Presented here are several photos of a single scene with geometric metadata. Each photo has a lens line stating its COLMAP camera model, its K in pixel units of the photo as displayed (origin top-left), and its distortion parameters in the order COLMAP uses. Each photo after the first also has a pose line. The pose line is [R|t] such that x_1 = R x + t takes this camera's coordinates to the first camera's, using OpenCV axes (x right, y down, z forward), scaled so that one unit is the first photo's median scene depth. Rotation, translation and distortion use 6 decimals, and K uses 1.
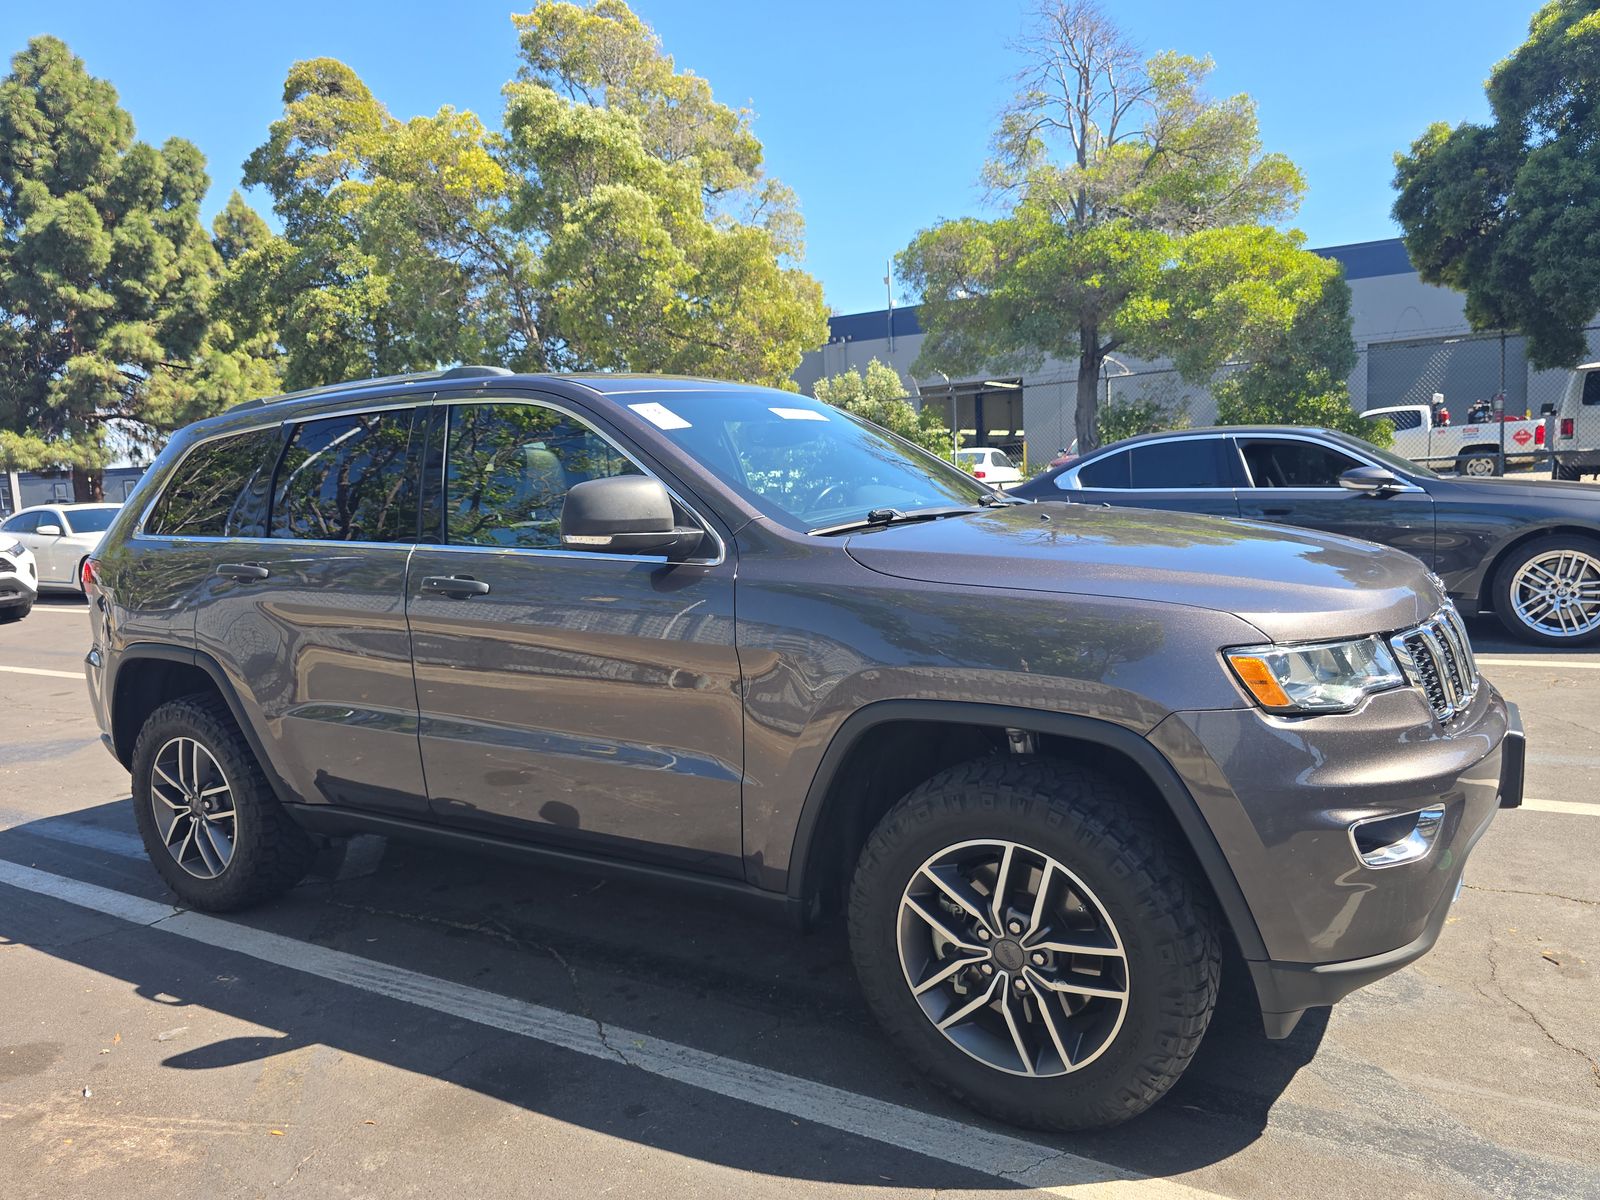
lens RADIAL K [[1106.0, 0, 799.4], [0, 1106.0, 590.2], [0, 0, 1]] dist [0.048307, -0.041114]
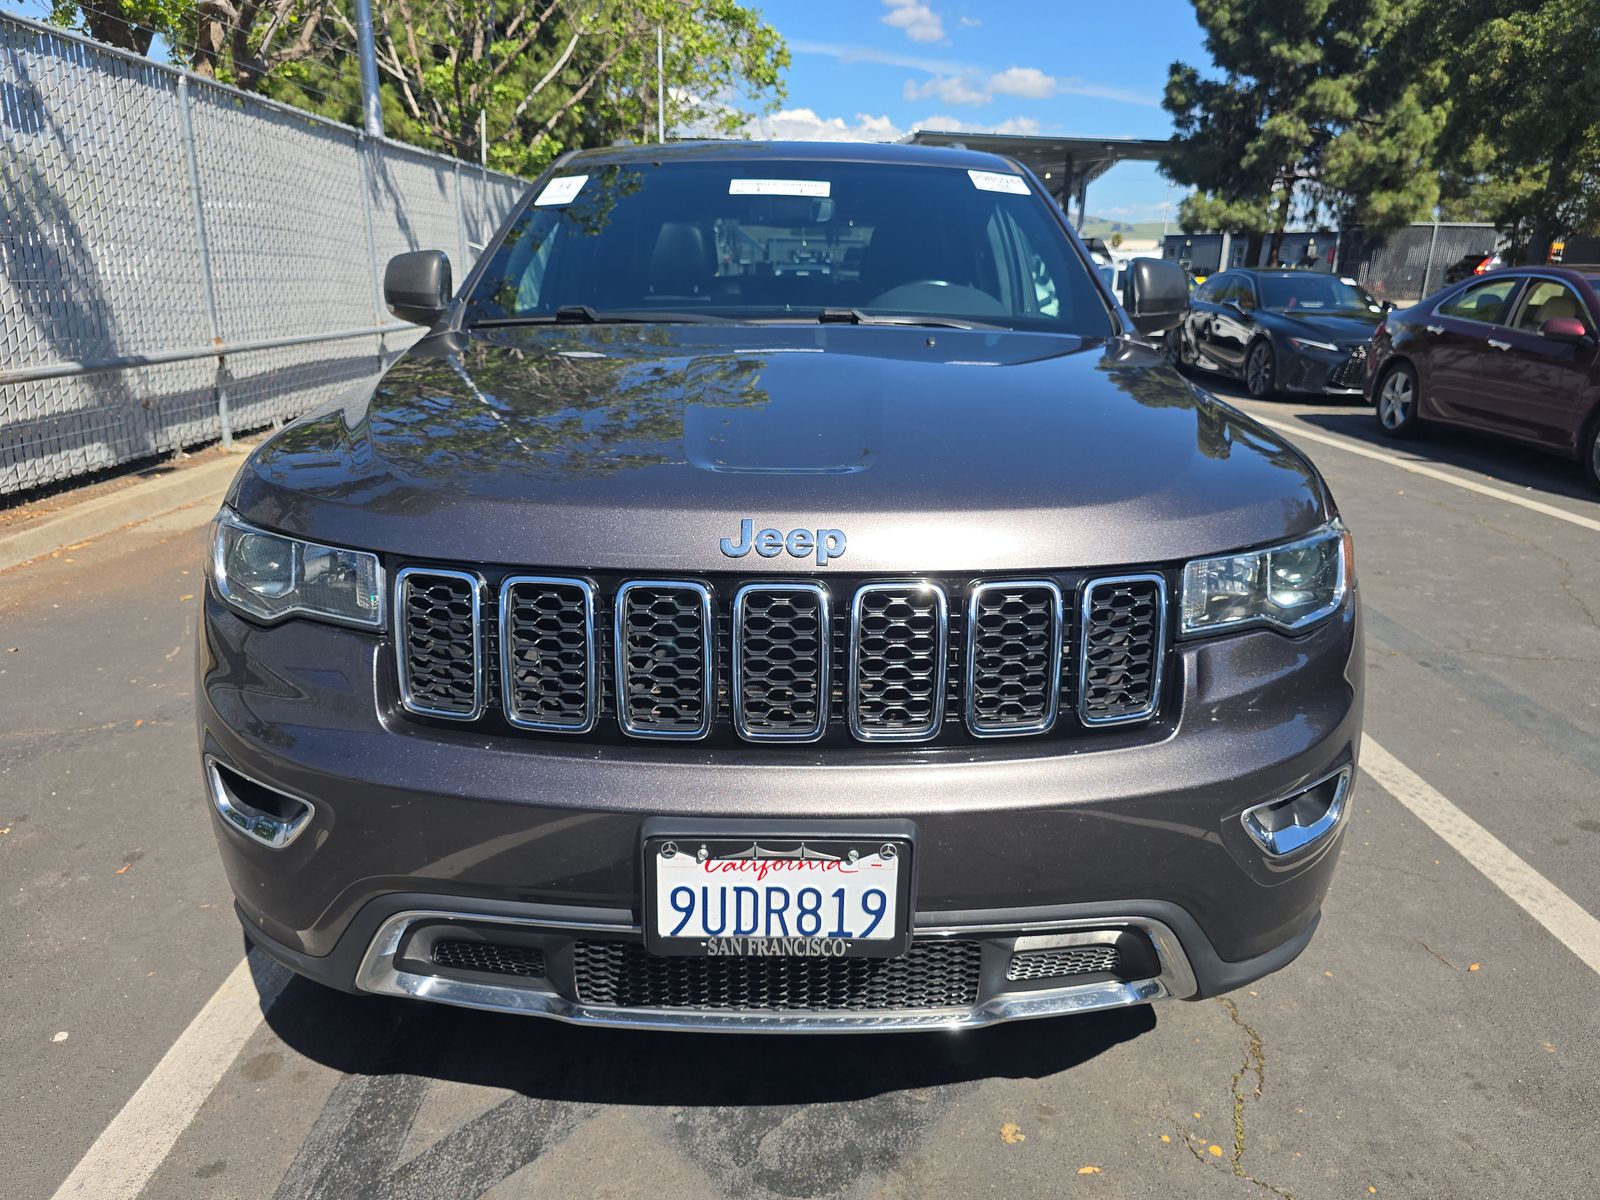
lens RADIAL K [[1106.0, 0, 799.4], [0, 1106.0, 590.2], [0, 0, 1]] dist [0.048307, -0.041114]
pose [[0.513307, 0.298206, -0.804729, 0.091902], [-0.133937, 0.954035, 0.268100, -0.009957], [0.847689, -0.029835, 0.529654, 0.068305]]
